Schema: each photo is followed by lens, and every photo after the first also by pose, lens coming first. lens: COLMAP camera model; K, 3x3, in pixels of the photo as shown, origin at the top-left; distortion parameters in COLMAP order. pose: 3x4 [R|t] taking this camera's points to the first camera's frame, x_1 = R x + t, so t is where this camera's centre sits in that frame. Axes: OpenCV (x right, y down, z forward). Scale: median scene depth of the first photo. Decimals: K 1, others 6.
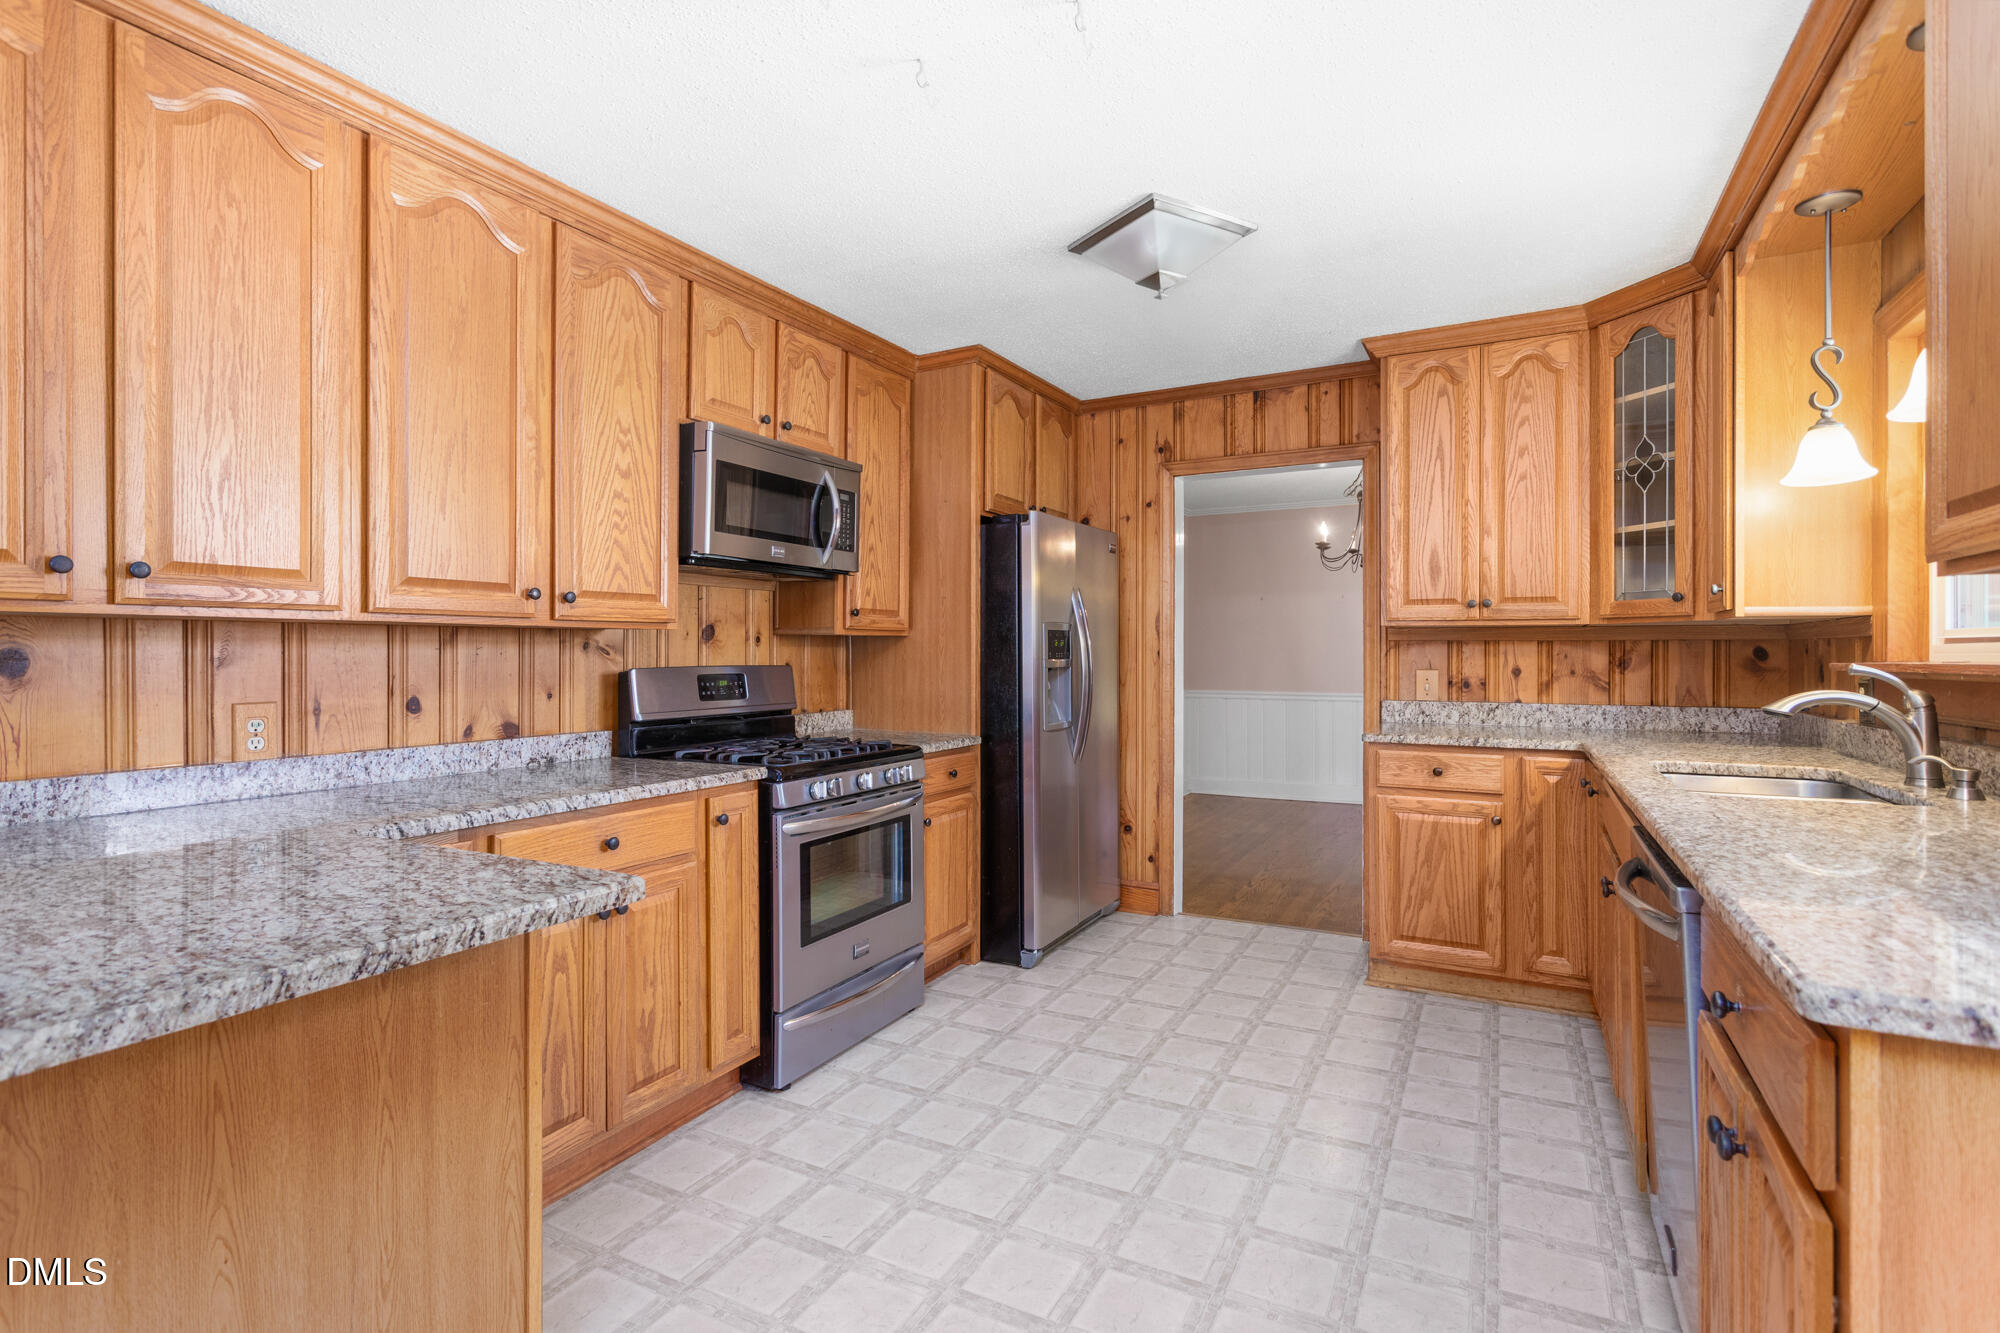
lens RADIAL K [[966.5, 0, 996.1], [0, 966.5, 654.1], [0, 0, 1]] dist [-0.001192, 0.000231]
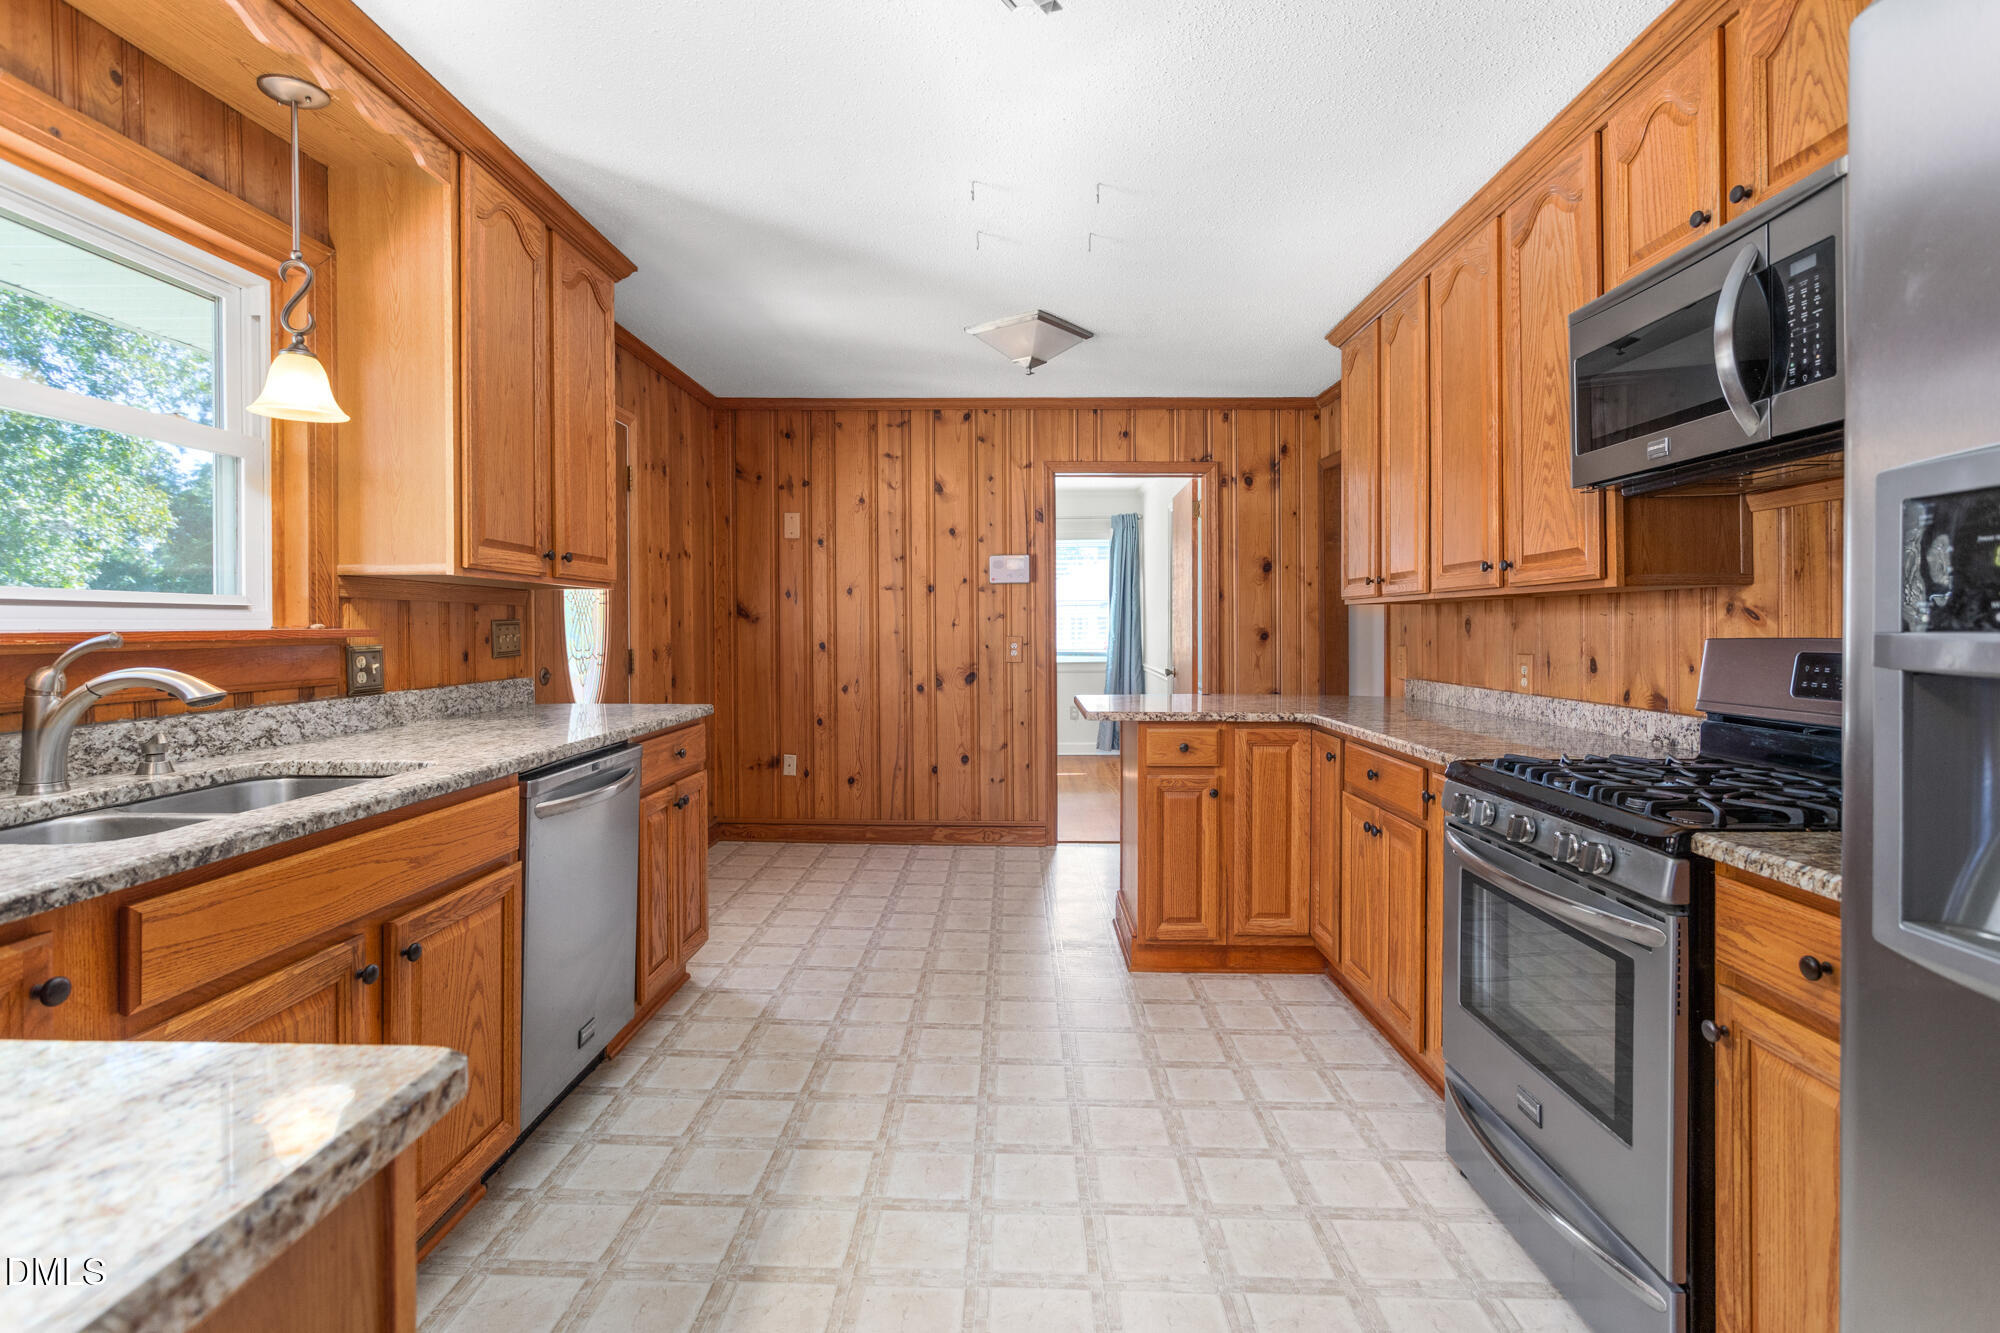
lens RADIAL K [[966.5, 0, 994.5], [0, 966.5, 652.8], [0, 0, 1]] dist [-0.001192, 0.000231]
pose [[-0.894410, 0.018162, -0.446880, 0.489819], [0.004989, 0.999518, 0.030639, 0.000563], [0.447221, 0.025175, -0.894069, 1.591166]]
